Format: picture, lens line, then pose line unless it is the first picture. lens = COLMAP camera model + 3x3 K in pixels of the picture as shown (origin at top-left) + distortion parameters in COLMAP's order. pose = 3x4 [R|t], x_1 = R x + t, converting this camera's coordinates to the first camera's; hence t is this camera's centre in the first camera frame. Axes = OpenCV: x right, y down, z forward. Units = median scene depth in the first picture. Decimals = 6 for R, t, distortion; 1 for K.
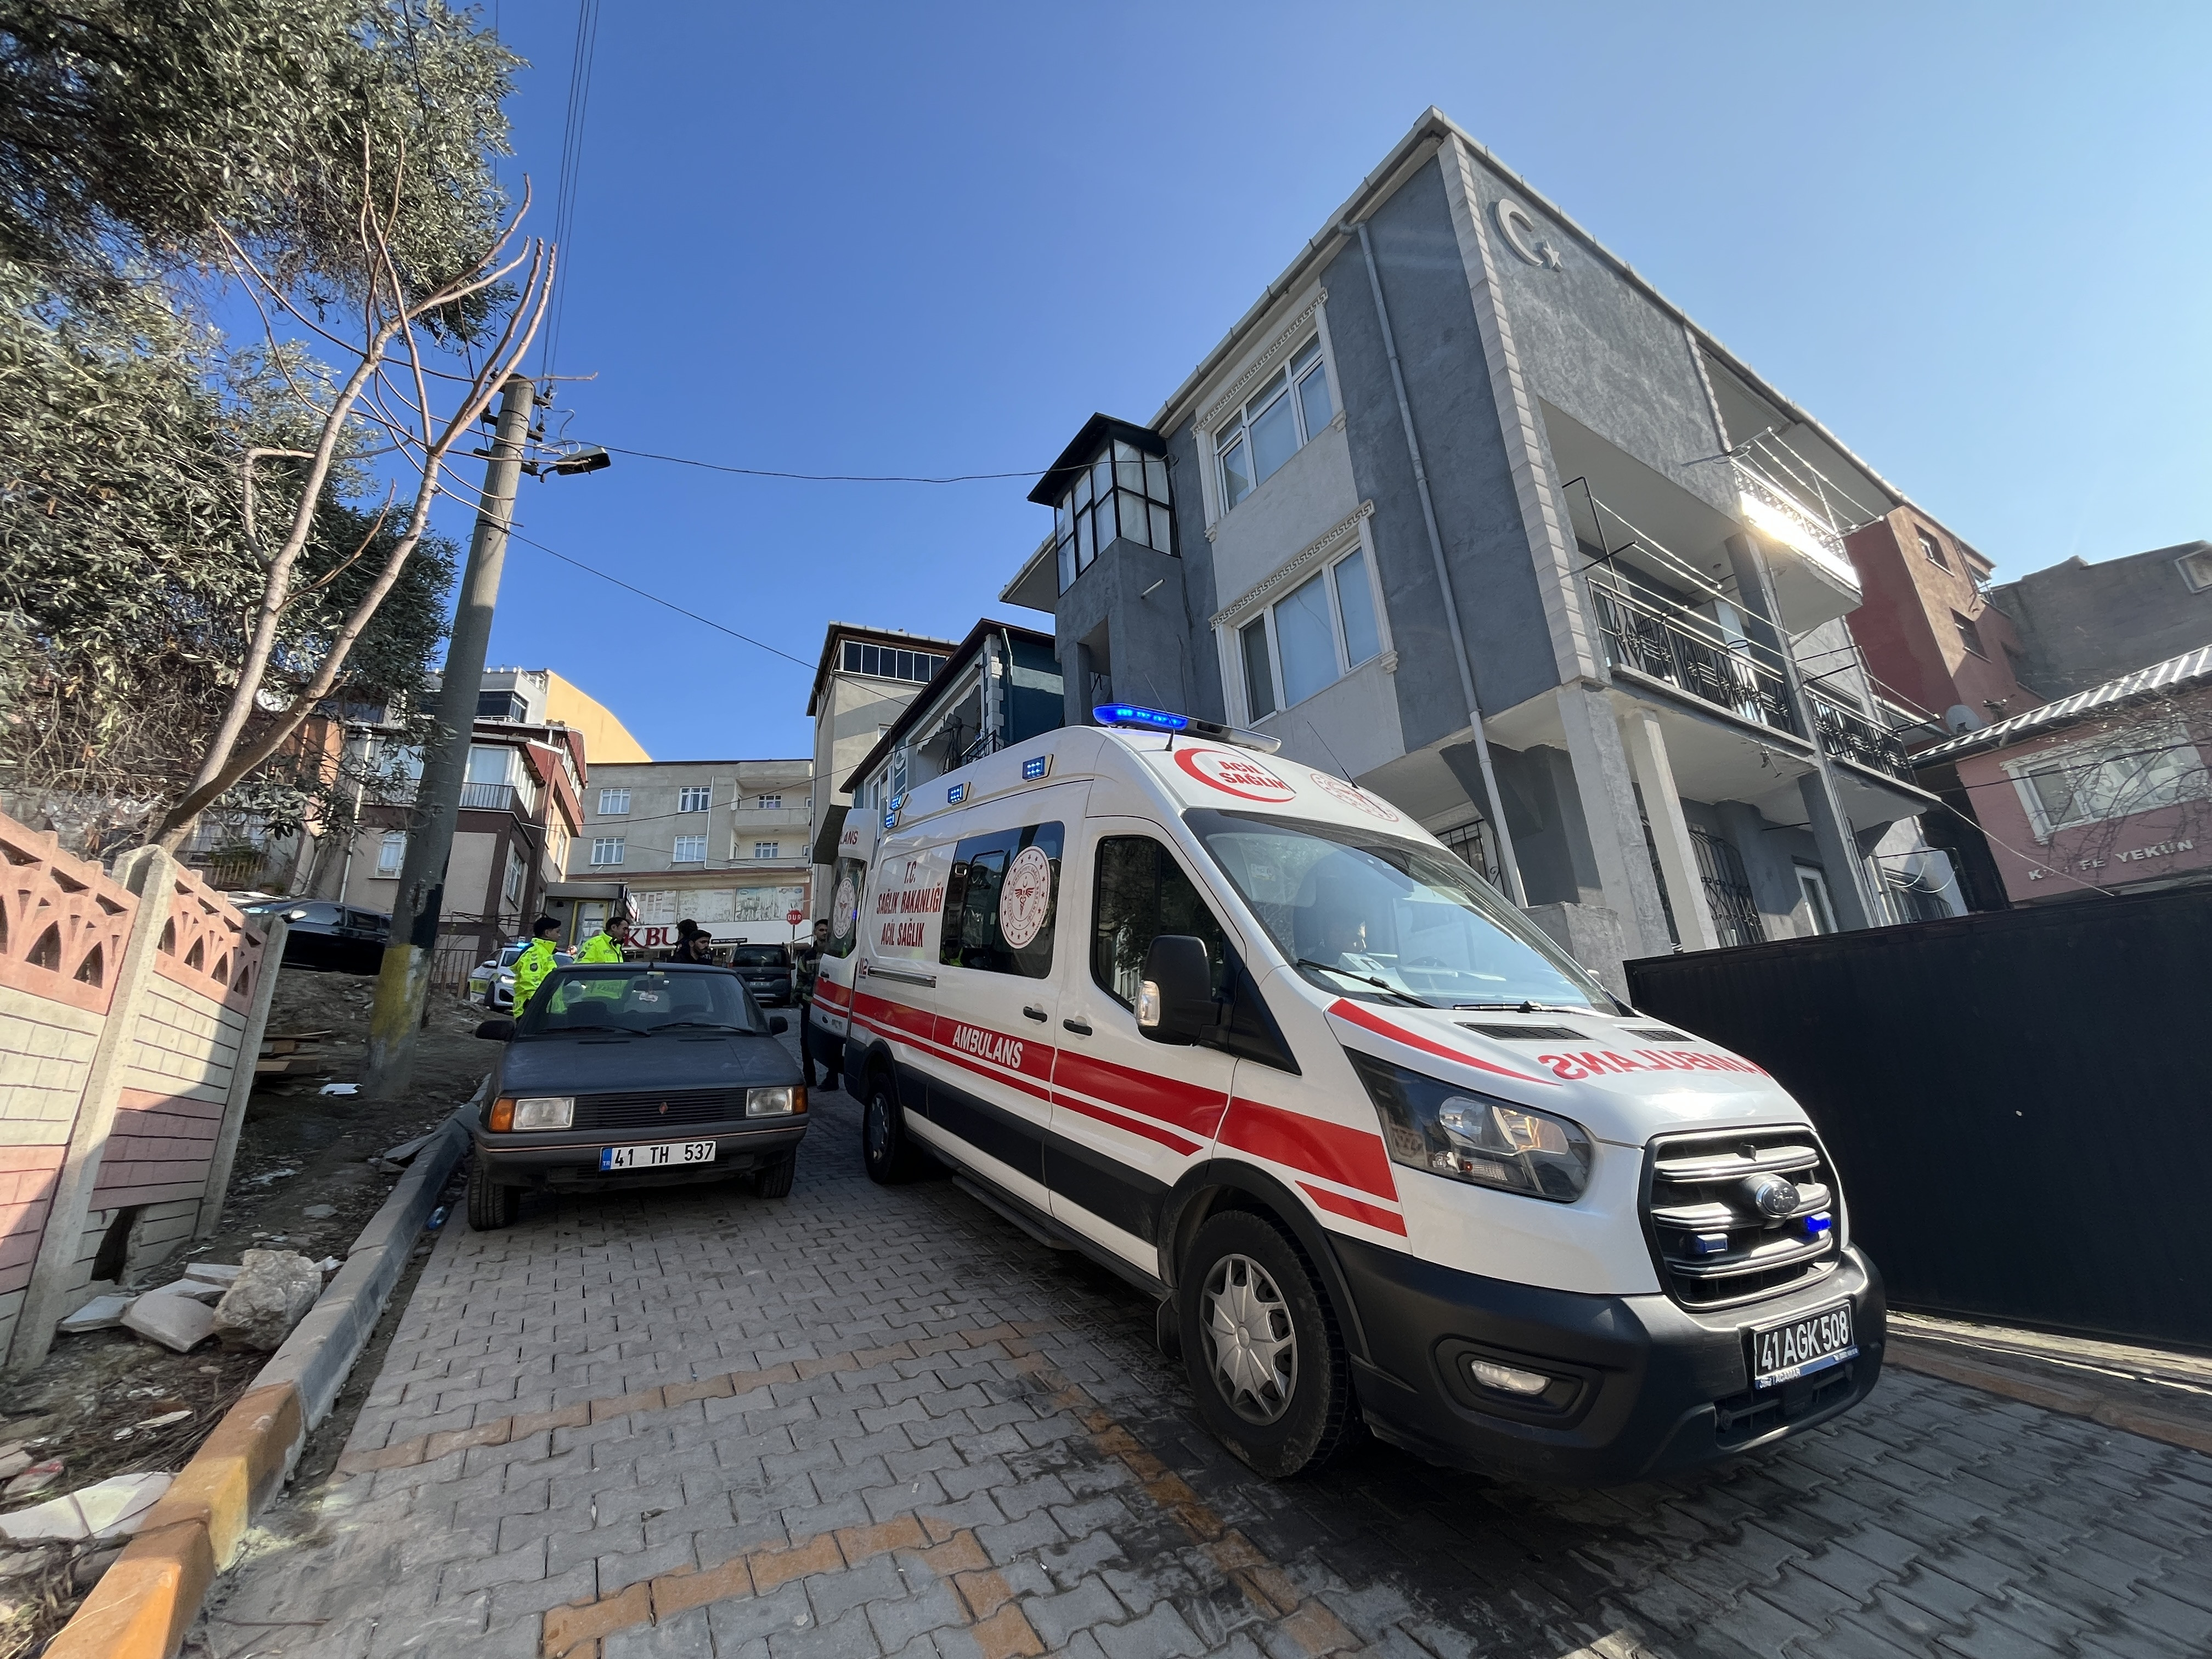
lens RADIAL K [[899.1, 0, 1106.0], [0, 899.1, 829.5], [0, 0, 1]] dist [-0.001635, -0.000491]
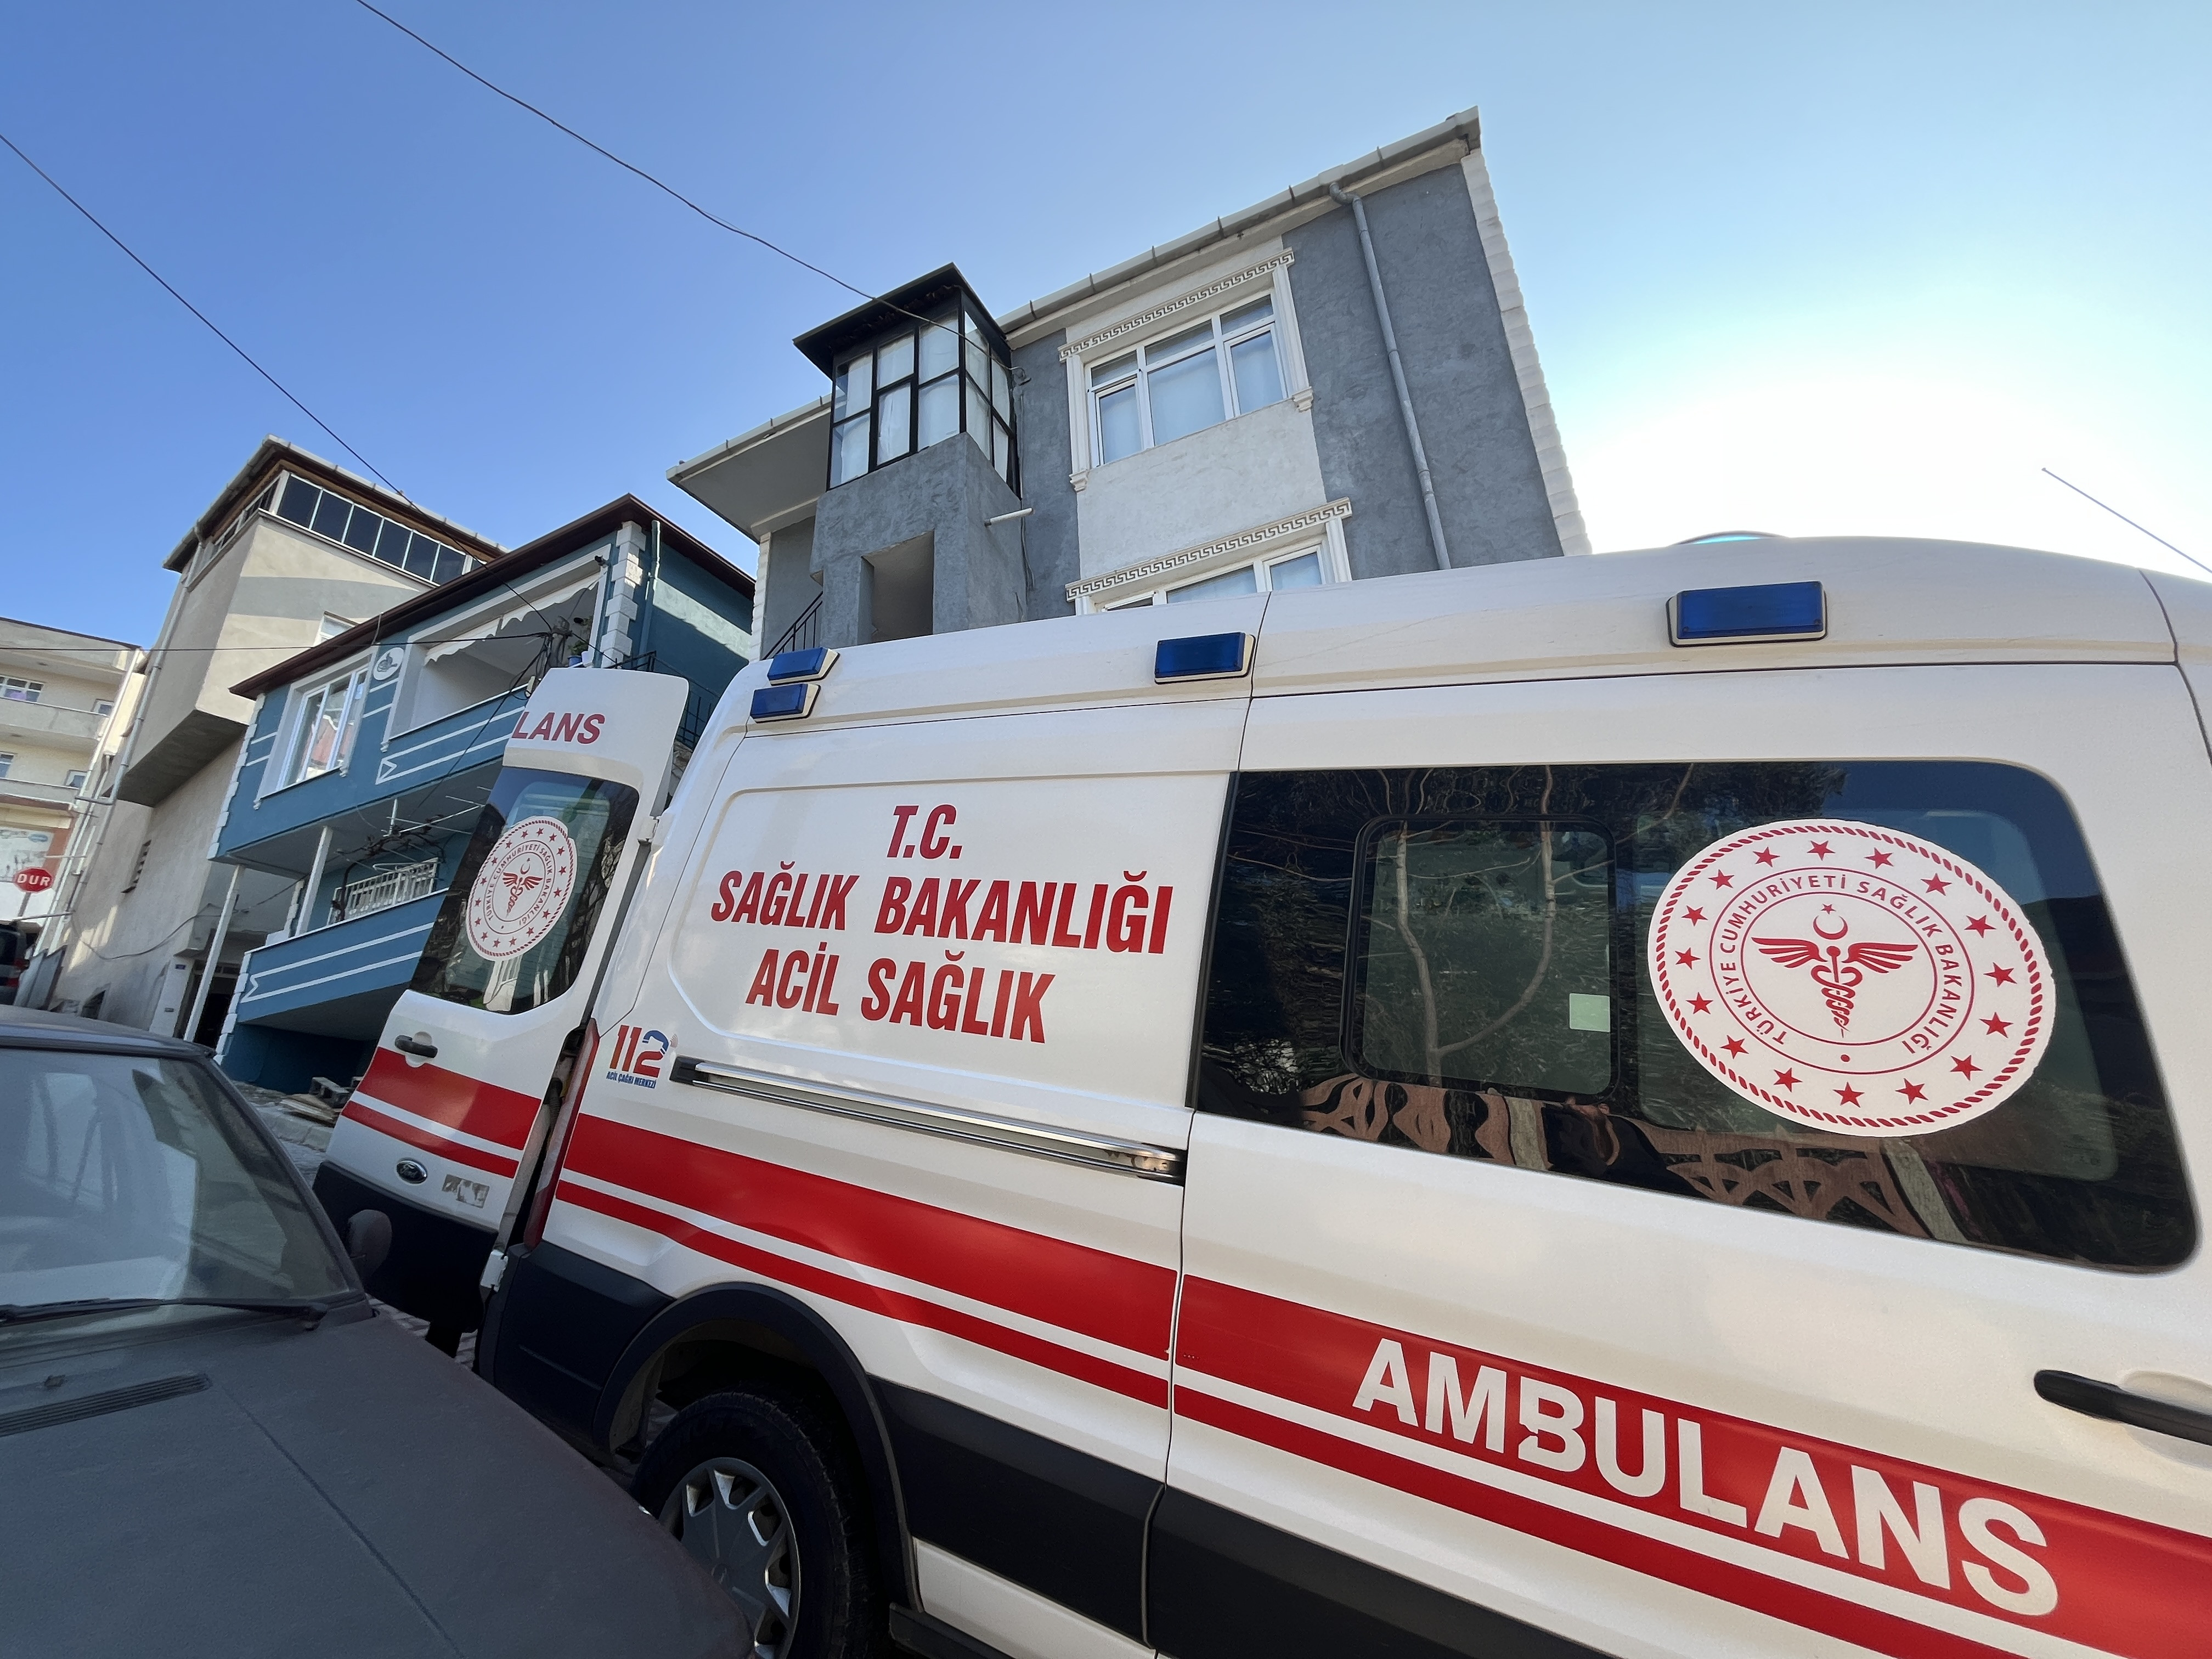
lens RADIAL K [[899.1, 0, 1106.0], [0, 899.1, 829.5], [0, 0, 1]] dist [-0.001635, -0.000491]
pose [[0.833318, 0.204781, 0.513464, -0.182489], [-0.168190, 0.978741, -0.117383, 0.041369], [-0.526586, 0.011458, 0.850044, 0.327850]]
